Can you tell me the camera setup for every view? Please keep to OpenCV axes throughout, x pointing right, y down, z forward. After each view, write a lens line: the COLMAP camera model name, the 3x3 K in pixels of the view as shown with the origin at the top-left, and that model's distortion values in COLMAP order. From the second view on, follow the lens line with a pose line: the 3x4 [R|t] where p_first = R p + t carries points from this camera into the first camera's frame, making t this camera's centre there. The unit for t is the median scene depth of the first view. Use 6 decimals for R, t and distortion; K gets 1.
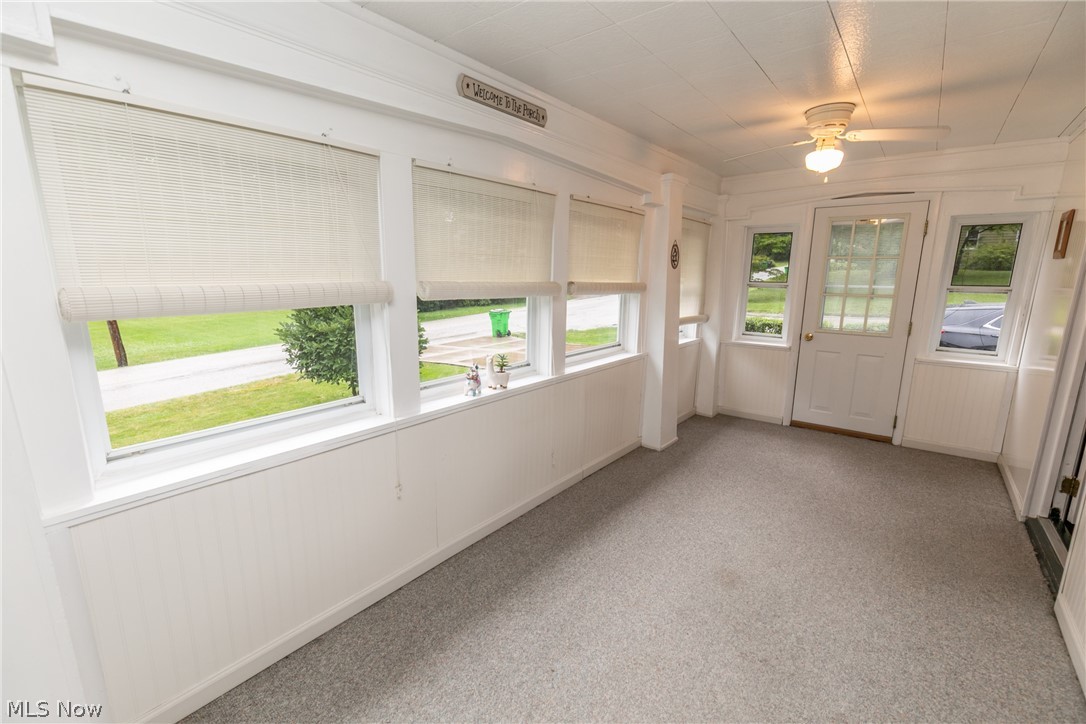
lens RADIAL K [[482.5, 0, 541.7], [0, 482.5, 376.9], [0, 0, 1]] dist [-0.002577, -0.000574]
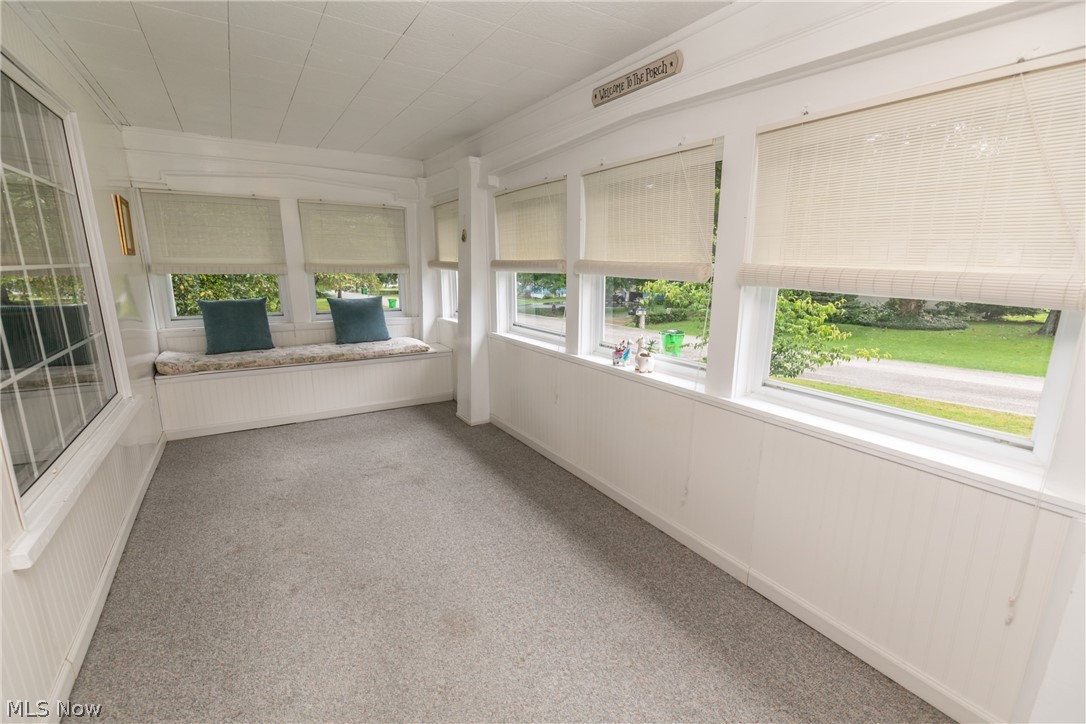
lens RADIAL K [[478.1, 0, 543.0], [0, 478.1, 362.0], [0, 0, 1]] dist [0.001267, -0.000827]
pose [[-0.332896, 0.203631, -0.920714, 0.996945], [-0.191992, 0.941316, 0.277604, -0.257319], [0.923212, 0.269183, -0.274264, 1.233556]]
